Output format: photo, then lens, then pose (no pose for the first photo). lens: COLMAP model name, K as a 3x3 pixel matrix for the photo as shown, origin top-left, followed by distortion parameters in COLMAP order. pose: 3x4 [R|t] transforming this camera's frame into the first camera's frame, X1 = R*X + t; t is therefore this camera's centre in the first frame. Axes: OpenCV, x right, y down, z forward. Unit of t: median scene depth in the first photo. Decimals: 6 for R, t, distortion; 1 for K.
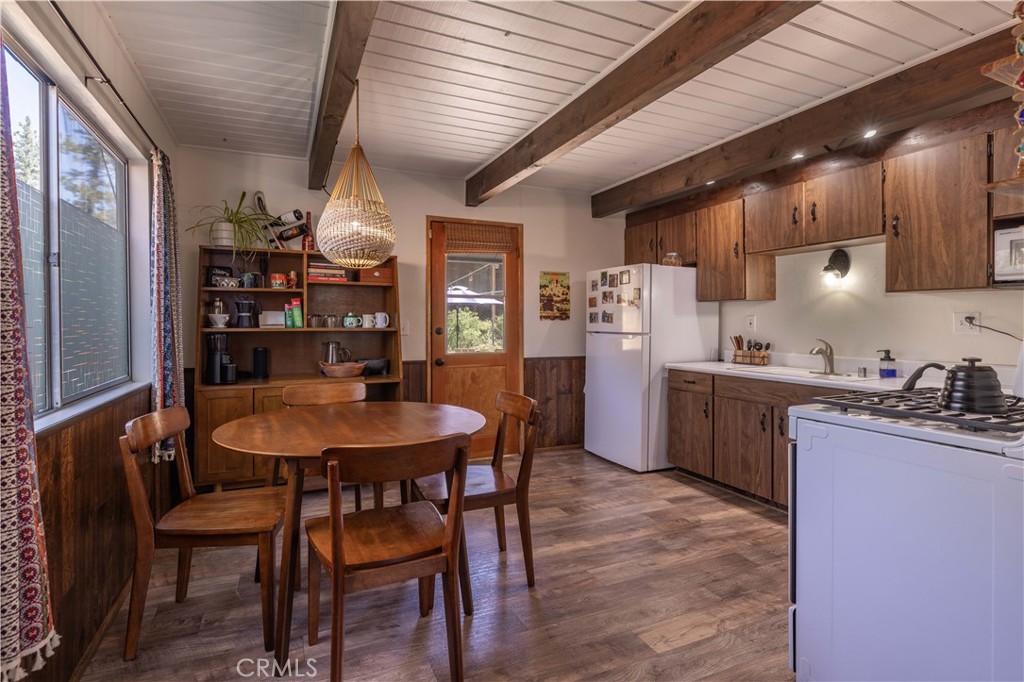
lens RADIAL K [[498.4, 0, 503.7], [0, 498.4, 320.7], [0, 0, 1]] dist [-0.002794, 0.000918]
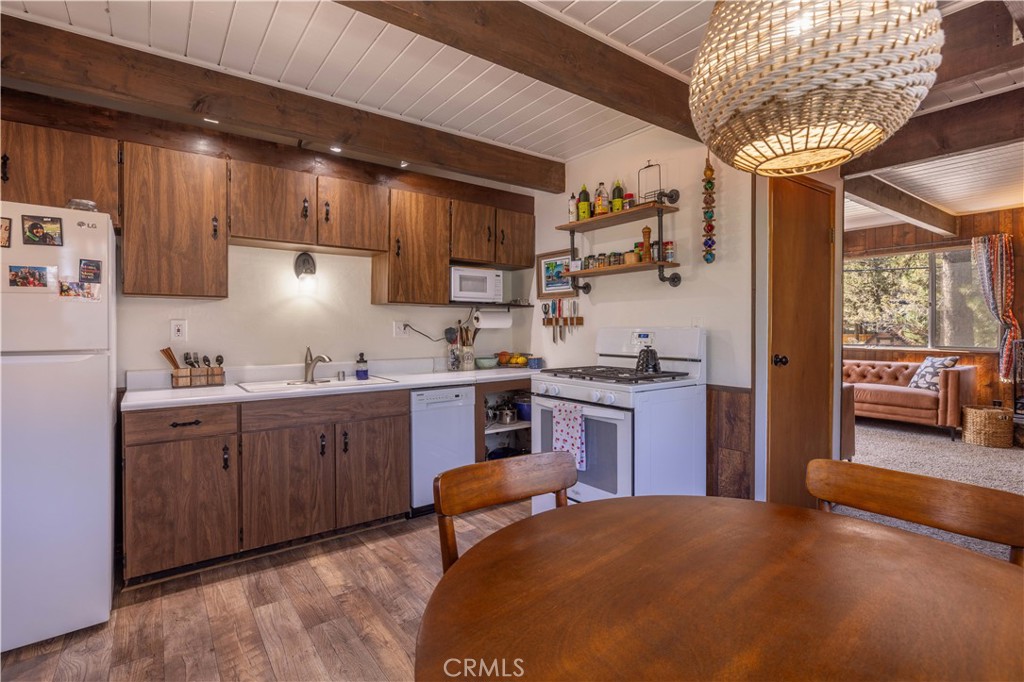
lens RADIAL K [[498.4, 0, 534.0], [0, 498.4, 333.6], [0, 0, 1]] dist [-0.002794, 0.000918]
pose [[-0.237442, -0.008985, 0.971360, -0.372976], [-0.000929, 0.999959, 0.009023, 0.003912], [-0.971401, 0.001240, -0.237440, 0.800885]]
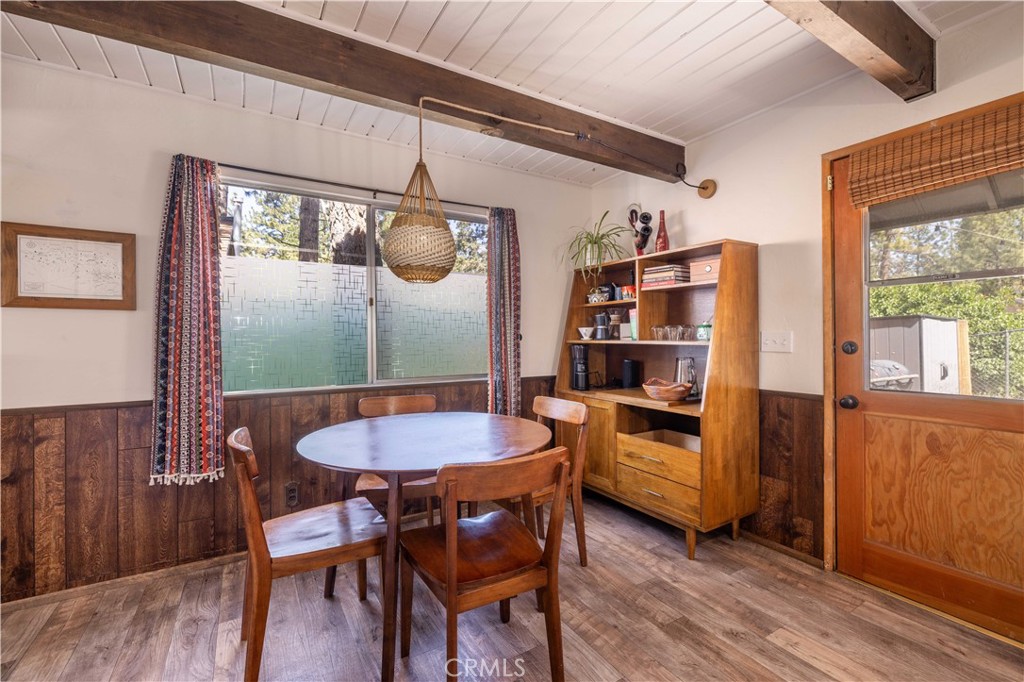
lens RADIAL K [[441.8, 0, 510.6], [0, 441.8, 340.8], [0, 0, 1]] dist [-0.010550, -0.000364]
pose [[0.136013, 0.005522, -0.990692, 0.840080], [0.006623, 0.999957, 0.006483, 0.019136], [0.990685, -0.007443, 0.135971, 1.452638]]
